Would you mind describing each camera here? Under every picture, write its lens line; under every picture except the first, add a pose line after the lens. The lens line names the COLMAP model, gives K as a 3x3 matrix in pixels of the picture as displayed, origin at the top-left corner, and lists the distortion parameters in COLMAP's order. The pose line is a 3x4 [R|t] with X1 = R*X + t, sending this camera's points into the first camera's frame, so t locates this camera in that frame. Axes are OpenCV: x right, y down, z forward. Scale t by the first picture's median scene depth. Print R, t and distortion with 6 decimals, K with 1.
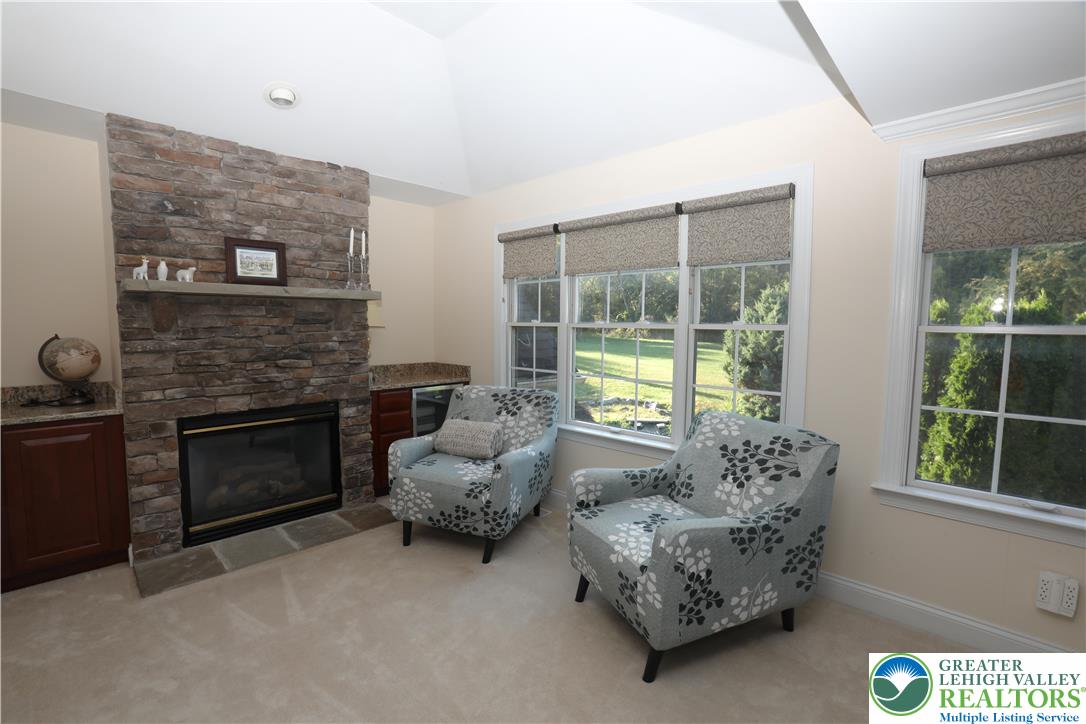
lens RADIAL K [[494.3, 0, 543.0], [0, 494.3, 362.0], [0, 0, 1]] dist [-0.050703, 0.021088]
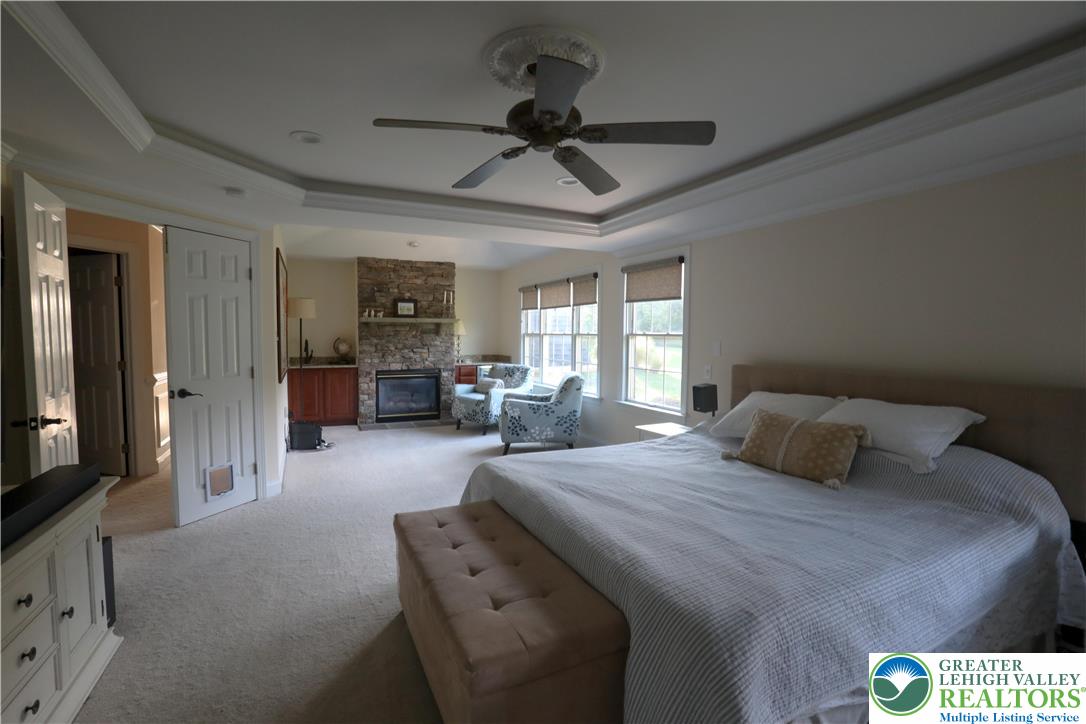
lens RADIAL K [[494.3, 0, 543.0], [0, 494.3, 362.0], [0, 0, 1]] dist [-0.050703, 0.021088]
pose [[0.938685, 0.019560, -0.344221, 0.984774], [-0.028317, 0.999390, -0.020430, 0.102829], [0.343611, 0.028925, 0.938666, -1.157964]]
